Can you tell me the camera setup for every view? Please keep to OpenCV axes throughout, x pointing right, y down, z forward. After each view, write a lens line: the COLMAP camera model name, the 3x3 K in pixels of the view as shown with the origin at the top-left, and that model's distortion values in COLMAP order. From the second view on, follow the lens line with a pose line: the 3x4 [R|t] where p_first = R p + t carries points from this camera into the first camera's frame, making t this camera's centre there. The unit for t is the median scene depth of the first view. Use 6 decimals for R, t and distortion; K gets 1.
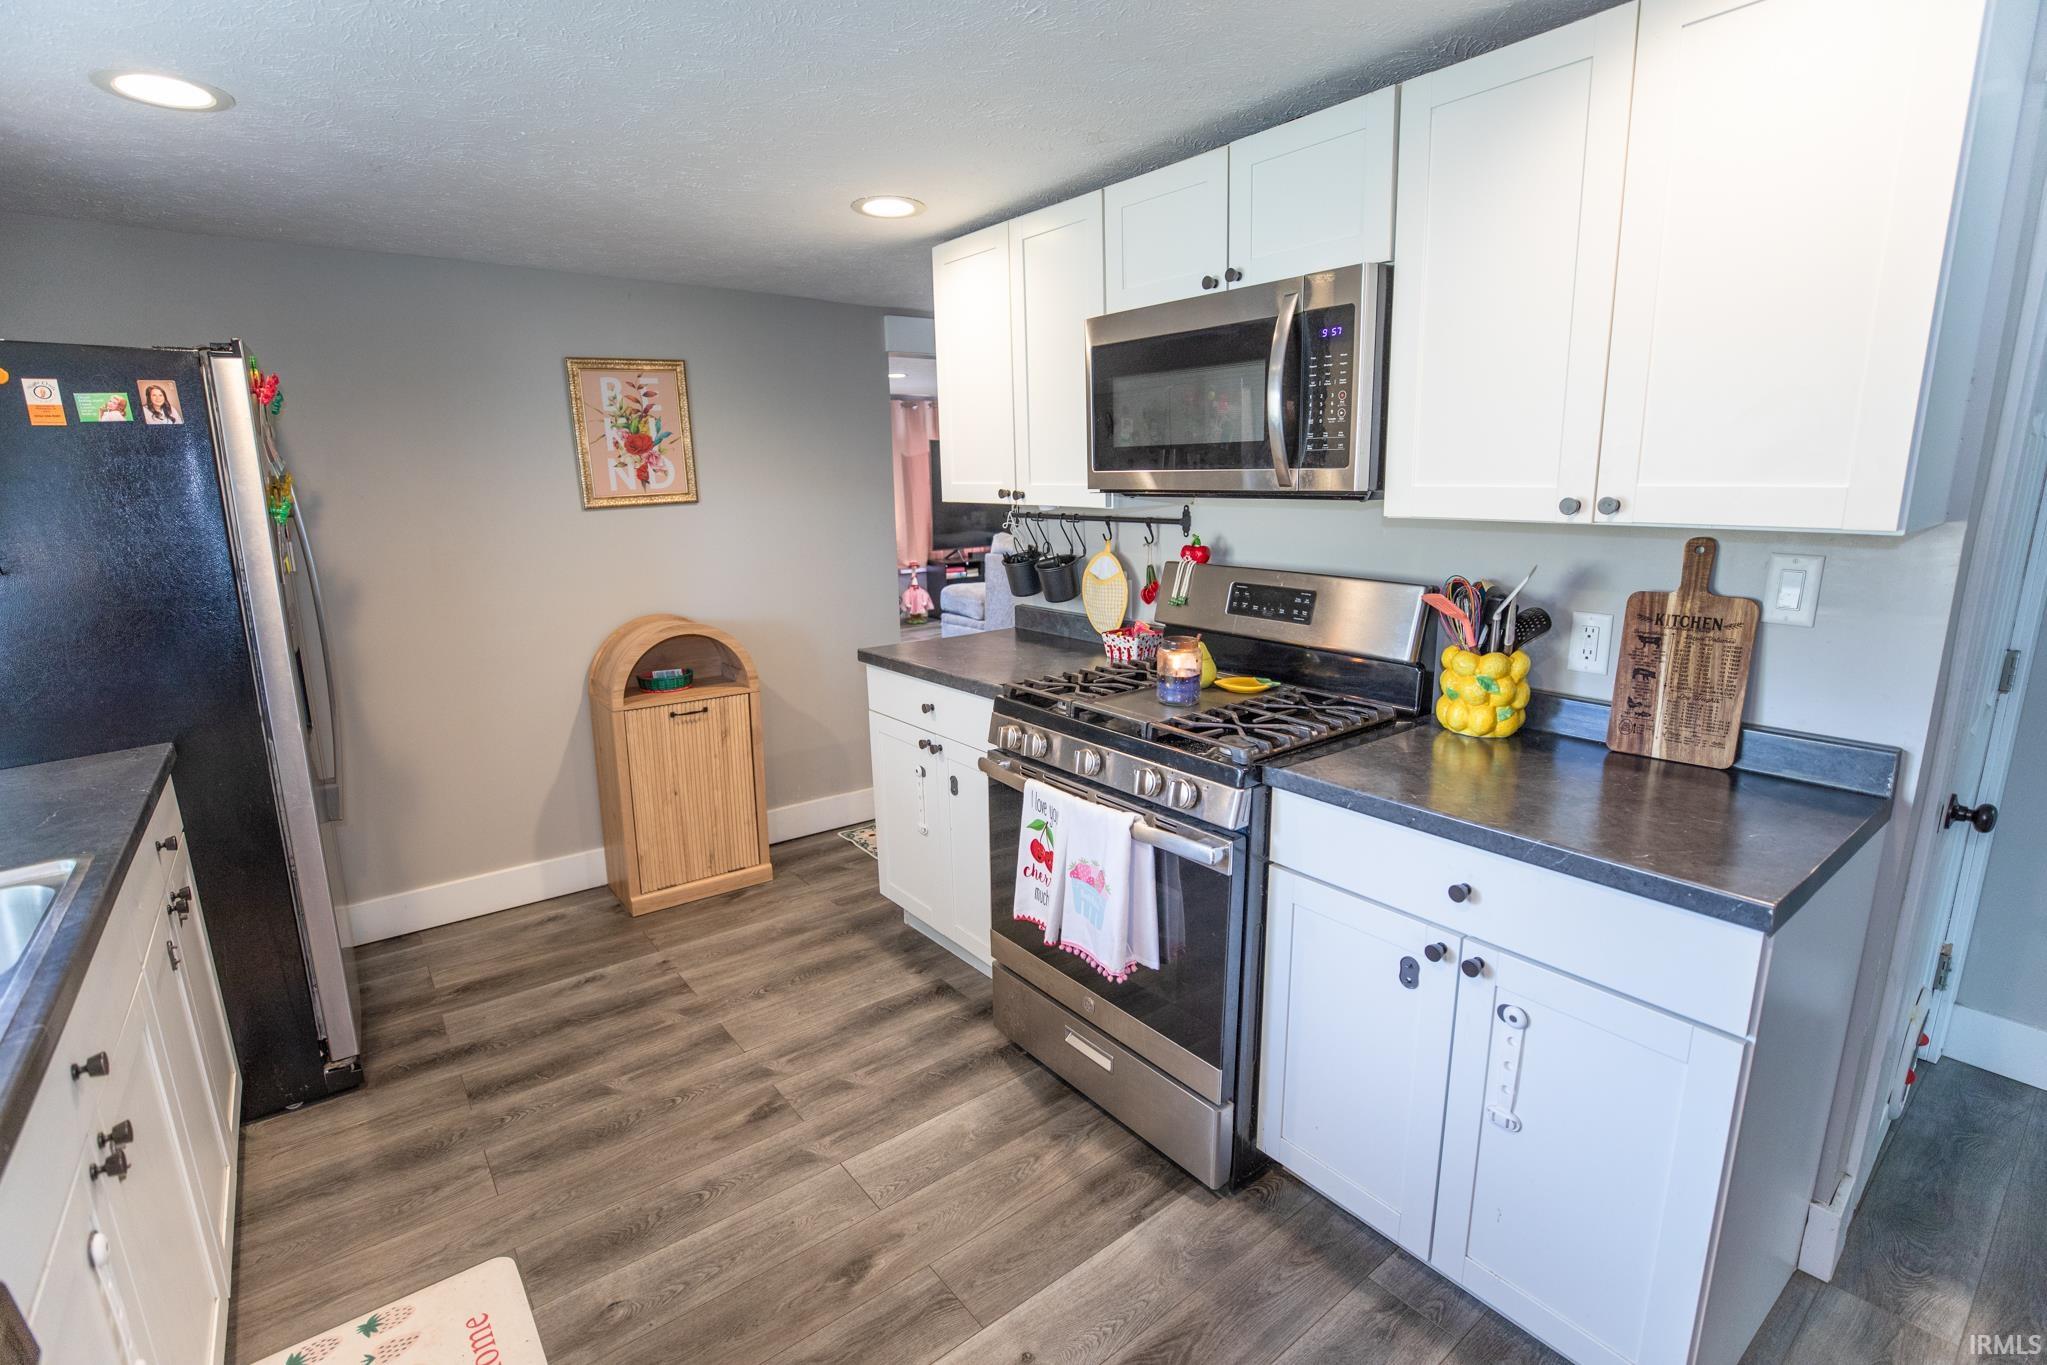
lens RADIAL K [[961.8, 0, 1023.5], [0, 961.8, 682.5], [0, 0, 1]] dist [-0.016946, 0.001178]
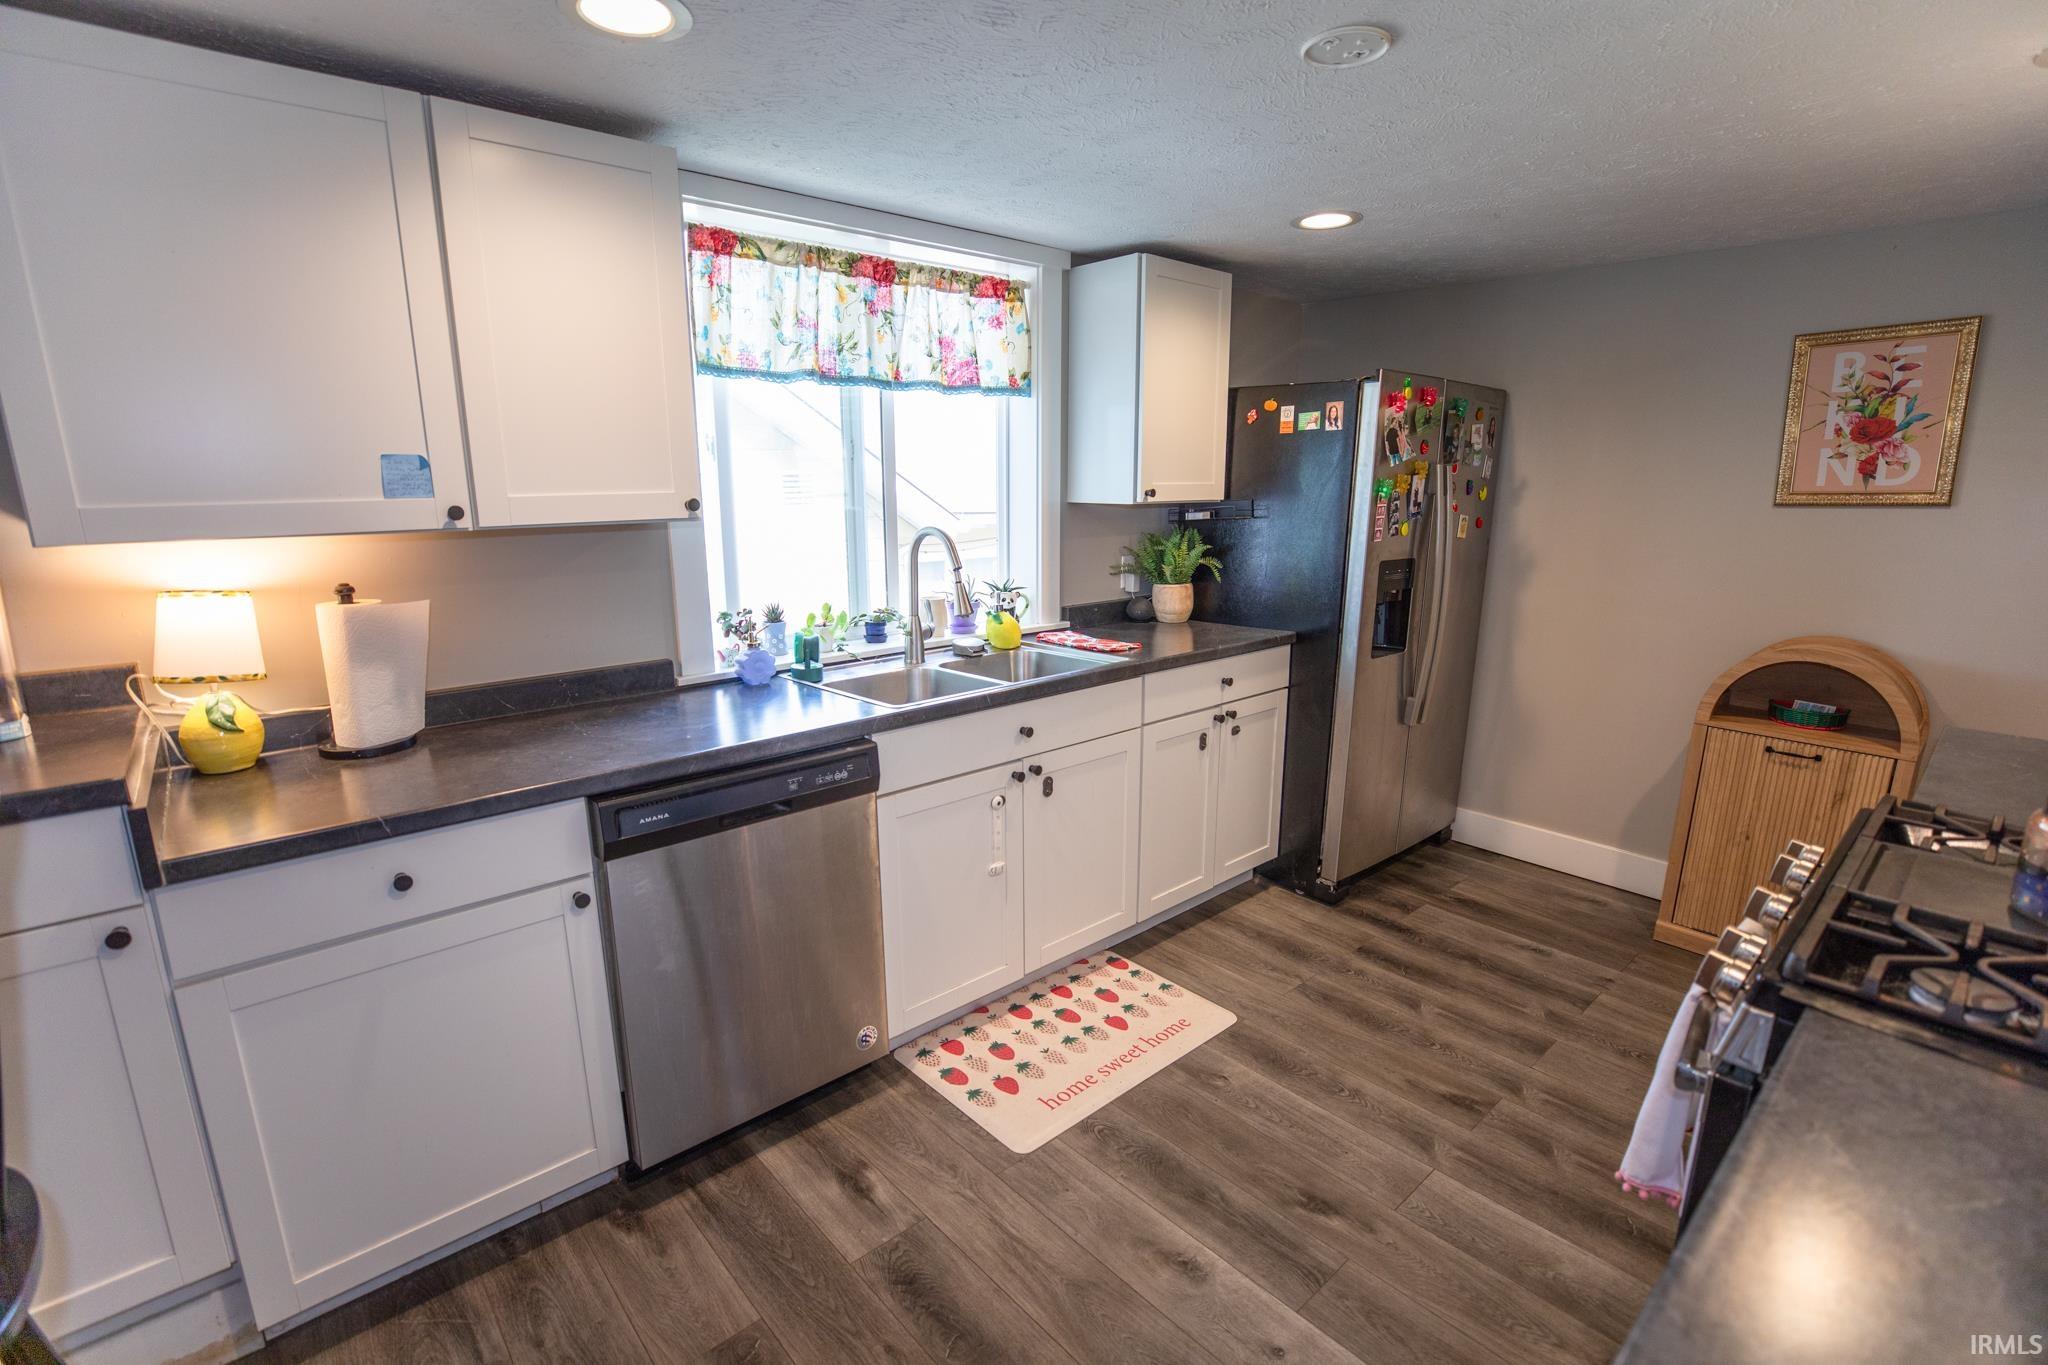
lens RADIAL K [[956.7, 0, 1024.0], [0, 956.7, 682.5], [0, 0, 1]] dist [-0.002655, 0.000371]
pose [[0.071895, 0.230838, -0.970332, 0.546892], [-0.214797, 0.953606, 0.210944, -0.082545], [0.974009, 0.193258, 0.118143, 0.330744]]
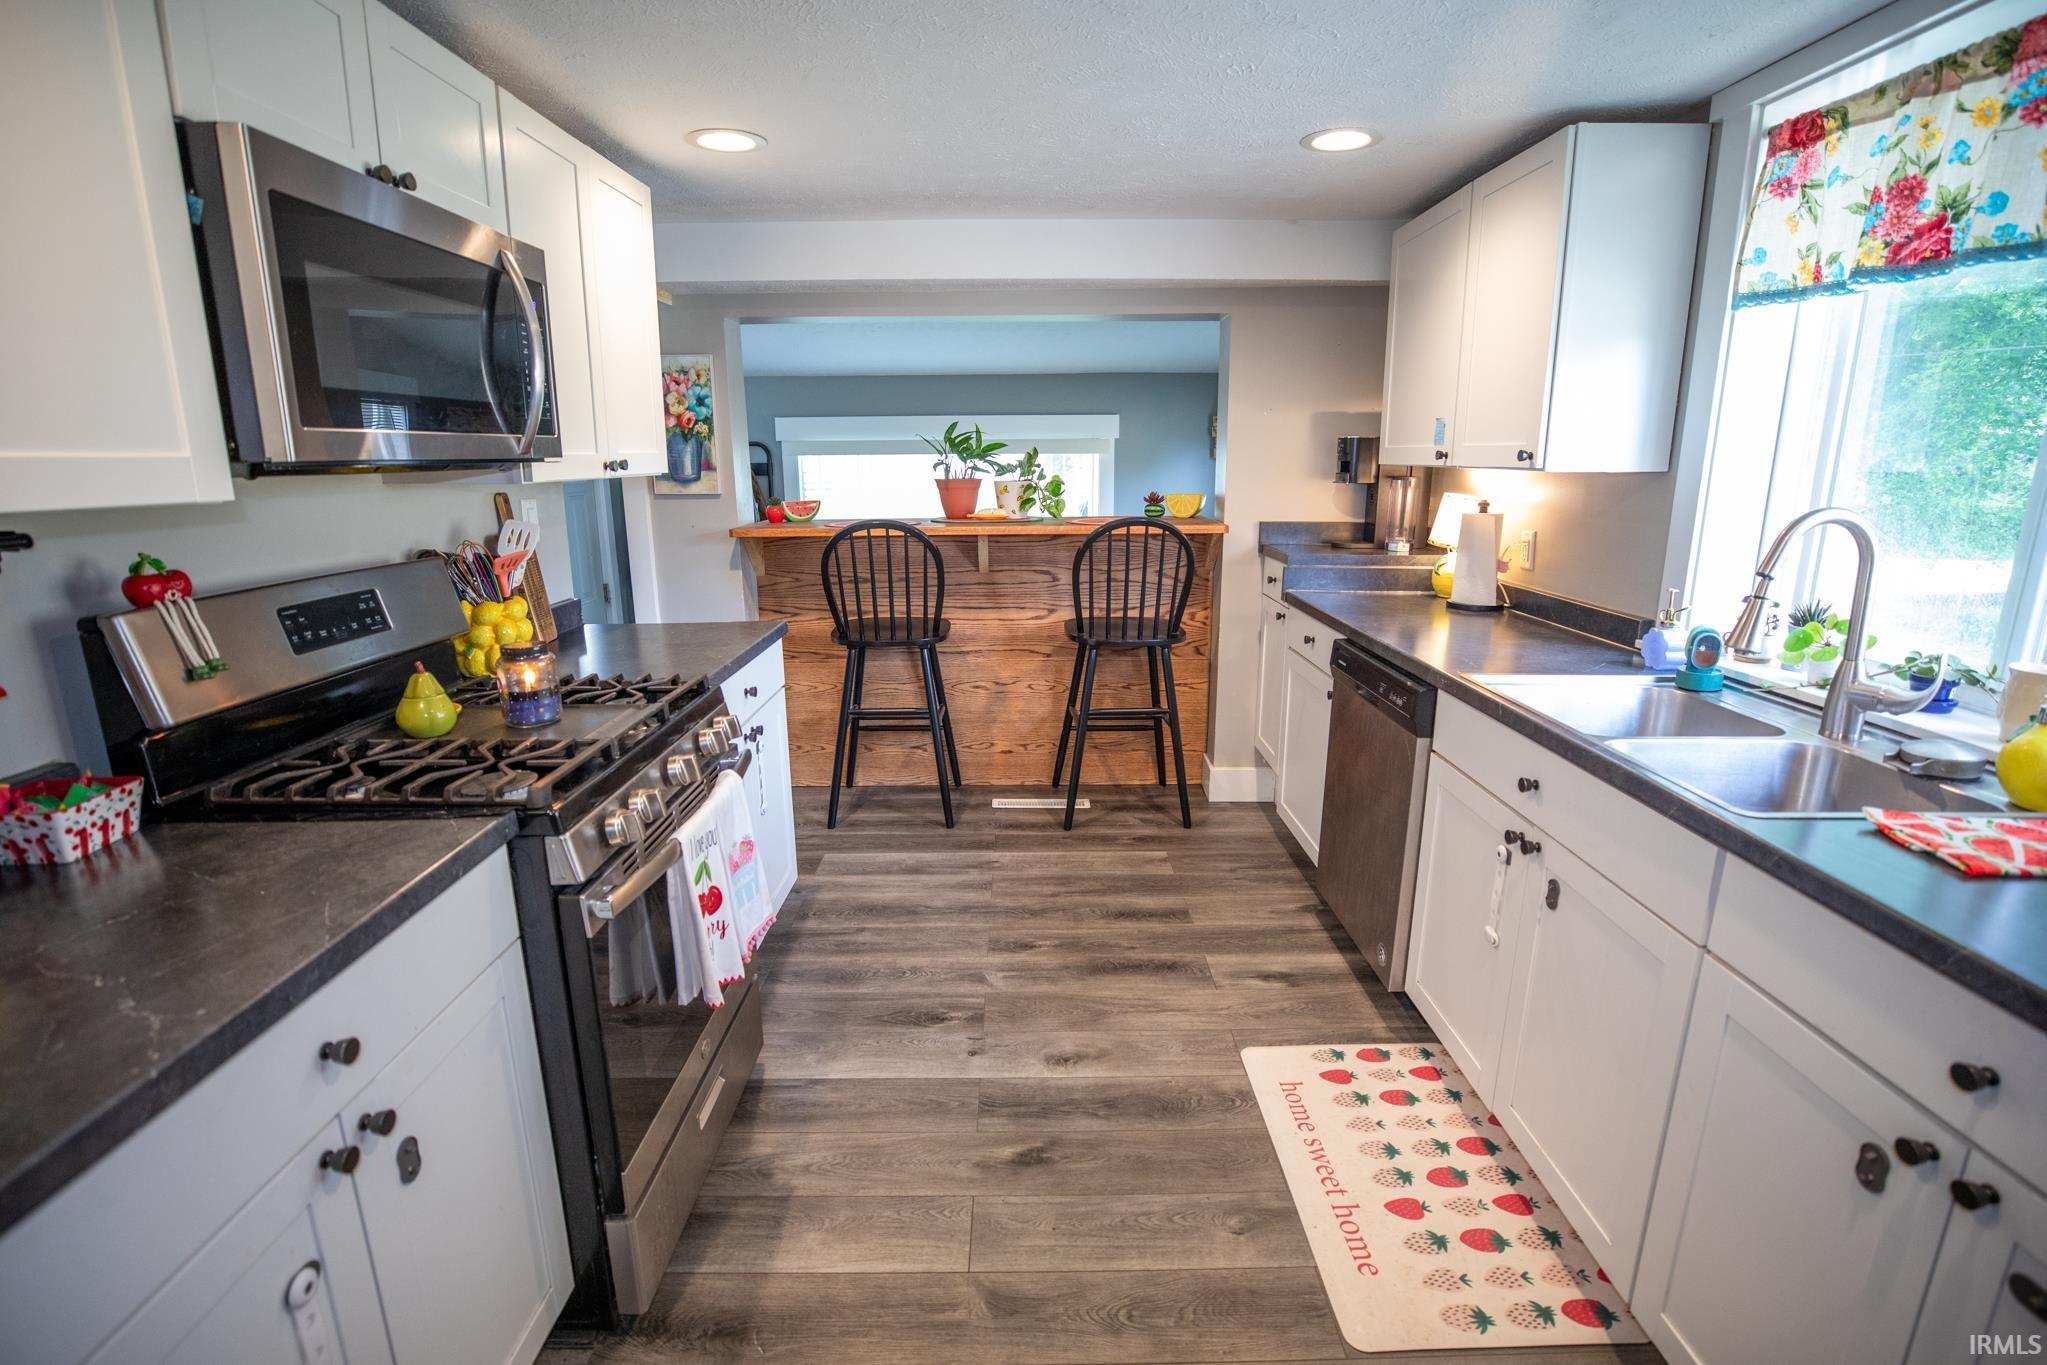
lens RADIAL K [[961.8, 0, 1023.5], [0, 961.8, 682.5], [0, 0, 1]] dist [-0.016946, 0.001178]
pose [[-0.789207, -0.118456, 0.602595, -0.586158], [0.156873, 0.909784, 0.384296, -0.231770], [-0.593754, 0.397820, -0.699425, 1.189718]]
